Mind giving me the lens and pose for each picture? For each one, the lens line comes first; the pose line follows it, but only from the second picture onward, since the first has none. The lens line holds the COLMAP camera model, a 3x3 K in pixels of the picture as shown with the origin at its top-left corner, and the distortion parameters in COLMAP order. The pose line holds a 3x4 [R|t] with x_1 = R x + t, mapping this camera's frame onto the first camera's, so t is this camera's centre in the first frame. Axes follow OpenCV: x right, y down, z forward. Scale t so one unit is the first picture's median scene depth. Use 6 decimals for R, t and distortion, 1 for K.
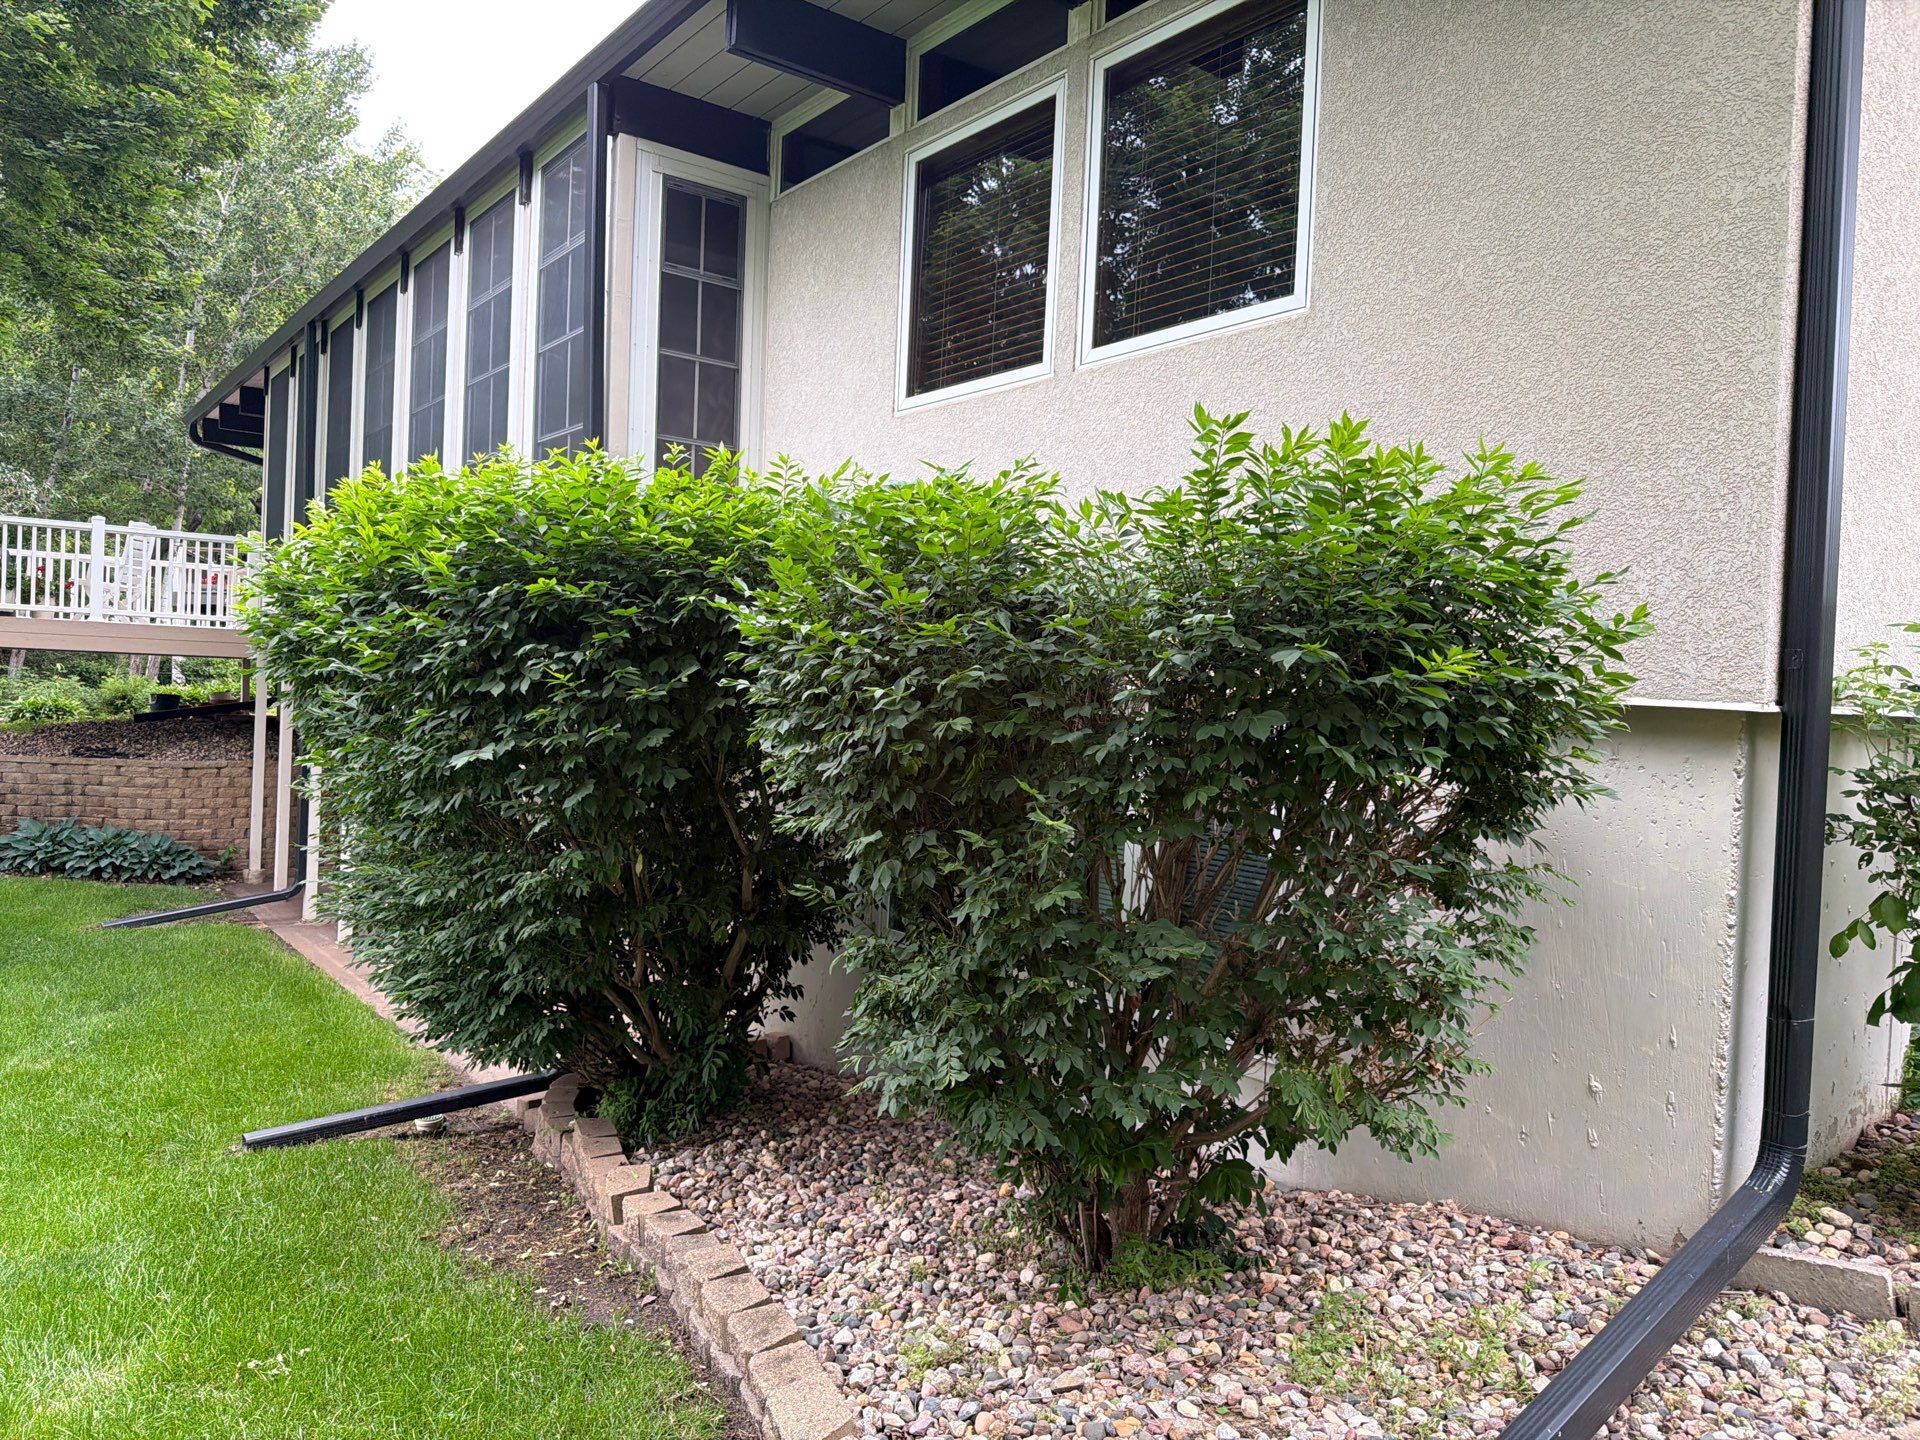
lens RADIAL K [[1363.9, 0, 960.0], [0, 1363.9, 720.0], [0, 0, 1]] dist [-0.001262, -0.005327]
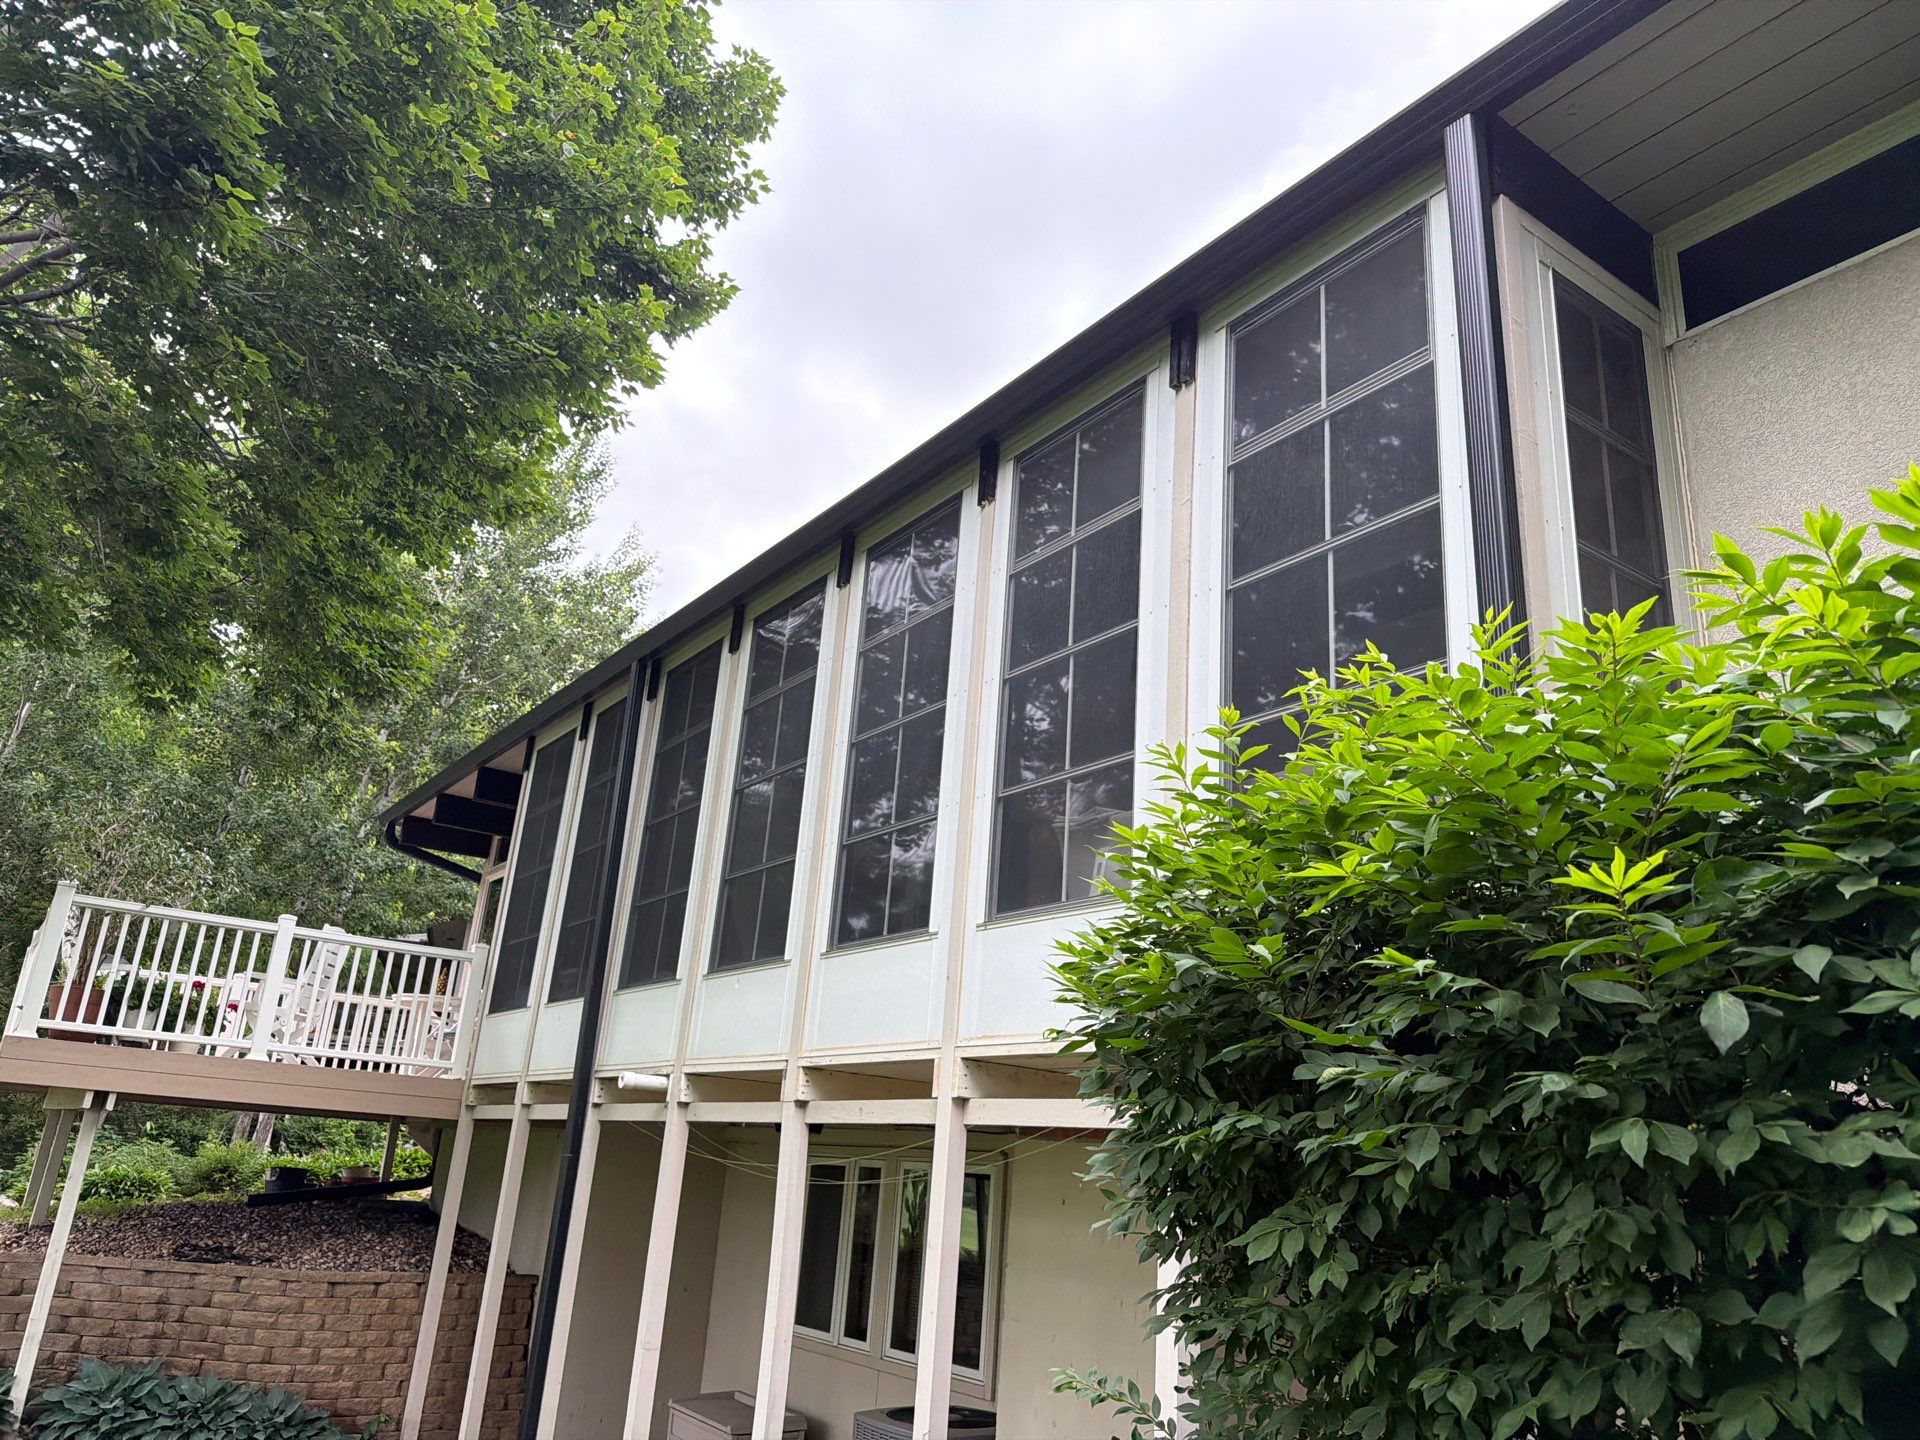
lens RADIAL K [[1372.6, 0, 1014.2], [0, 1372.6, 708.5], [0, 0, 1]] dist [-0.004518, -0.008873]
pose [[0.999665, 0.019343, -0.017213, -0.234900], [-0.024106, 0.937938, -0.345965, -0.006668], [0.009453, 0.346264, 0.938090, 0.274029]]
